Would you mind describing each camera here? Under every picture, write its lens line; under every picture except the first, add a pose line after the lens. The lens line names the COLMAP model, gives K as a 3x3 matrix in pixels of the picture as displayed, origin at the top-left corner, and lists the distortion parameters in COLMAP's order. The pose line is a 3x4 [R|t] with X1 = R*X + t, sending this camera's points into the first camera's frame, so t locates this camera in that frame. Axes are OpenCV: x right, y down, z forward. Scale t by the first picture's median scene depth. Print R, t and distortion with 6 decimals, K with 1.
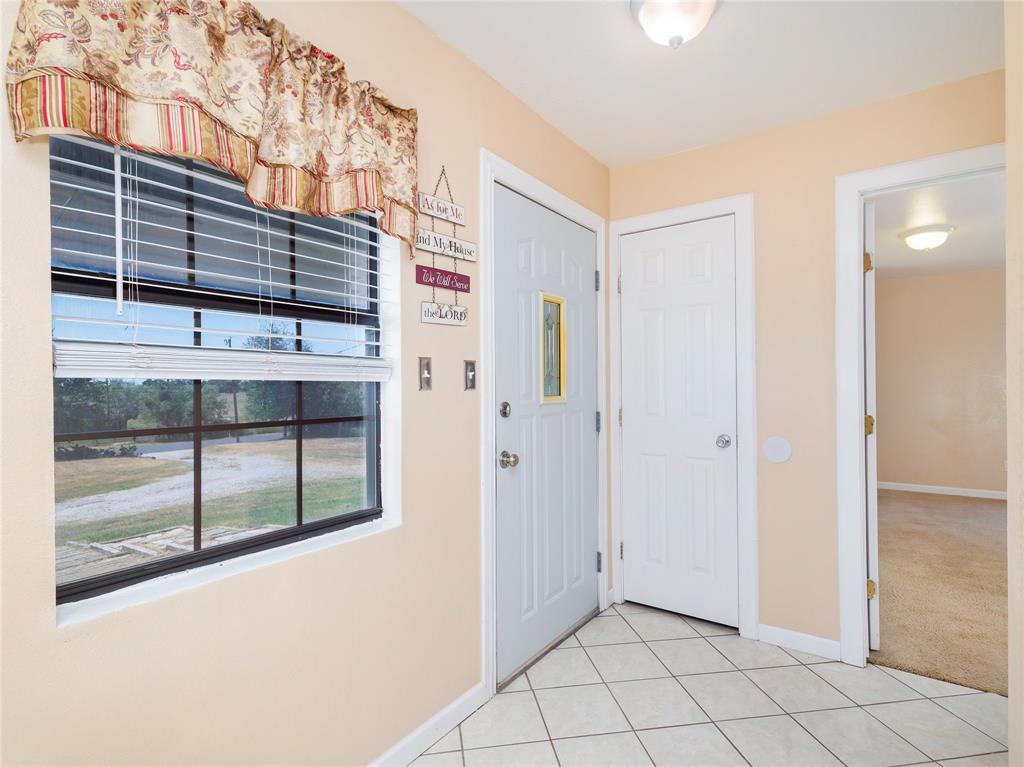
lens RADIAL K [[535.8, 0, 515.8], [0, 535.8, 386.7], [0, 0, 1]] dist [0.012662, -0.002688]
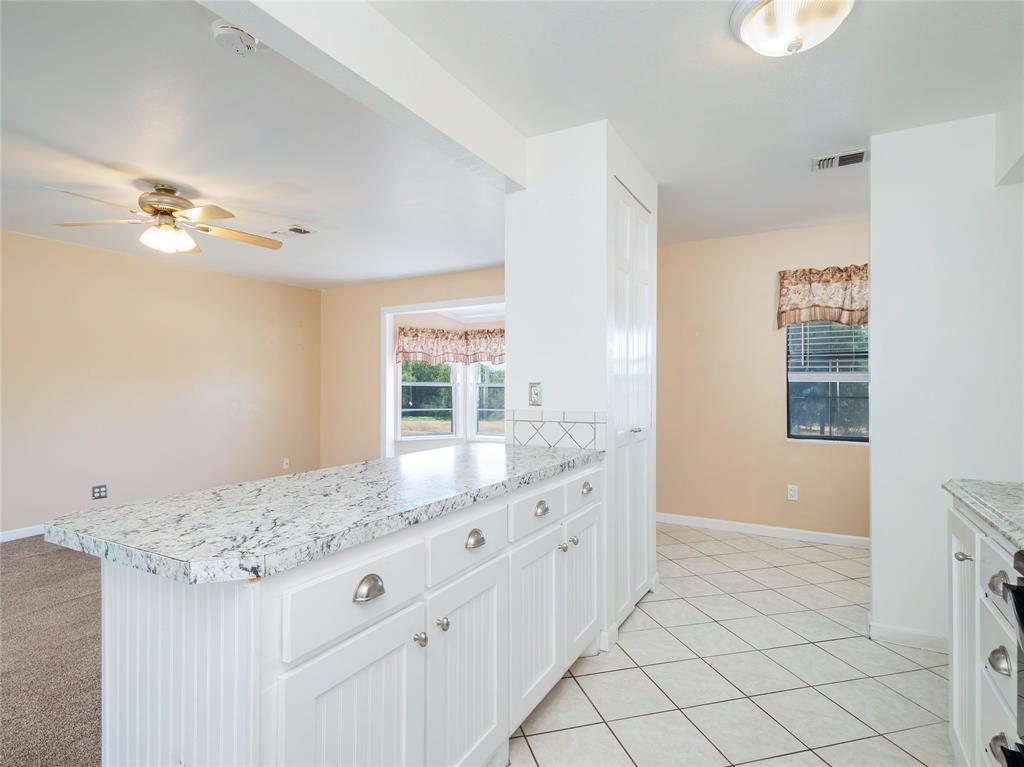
lens RADIAL K [[535.8, 0, 508.8], [0, 535.8, 381.7], [0, 0, 1]] dist [0.012662, -0.002688]
pose [[0.093736, -0.000587, -0.995597, 1.934843], [-0.006775, 0.999976, -0.001228, -0.000584], [0.995574, 0.006861, 0.093729, -0.958366]]
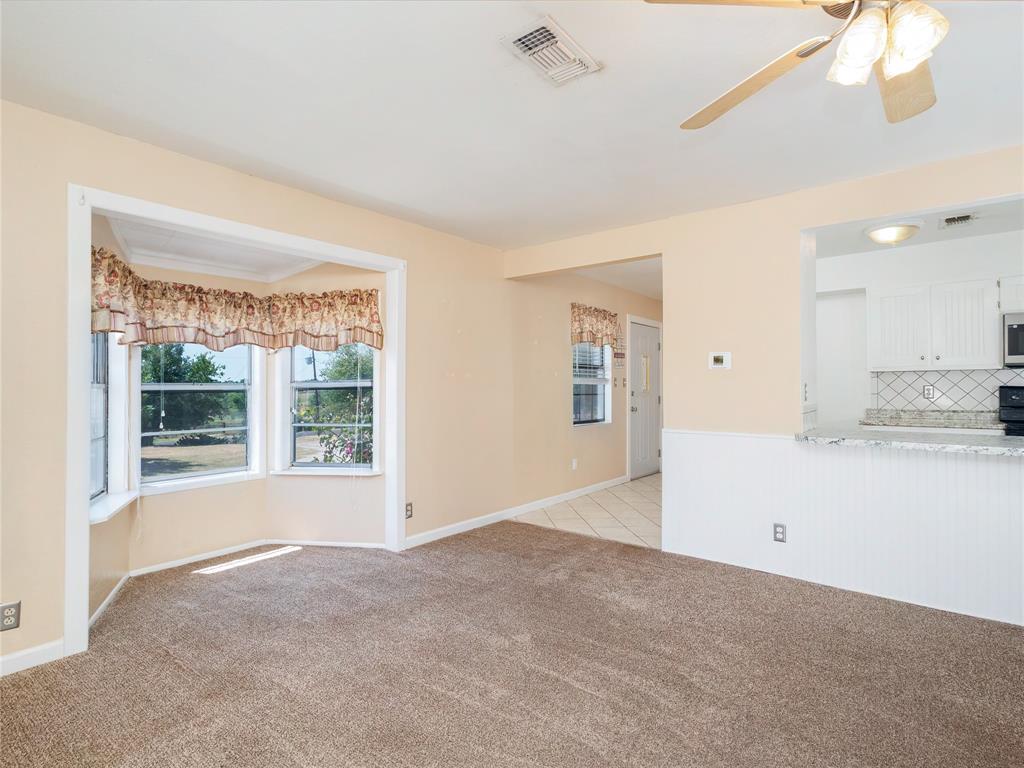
lens RADIAL K [[535.8, 0, 511.7], [0, 535.8, 385.0], [0, 0, 1]] dist [0.012662, -0.002688]
pose [[0.998237, 0.003339, -0.059262, -0.735944], [-0.003778, 0.999966, -0.007306, 0.023943], [0.059236, 0.007517, 0.998216, -2.965751]]
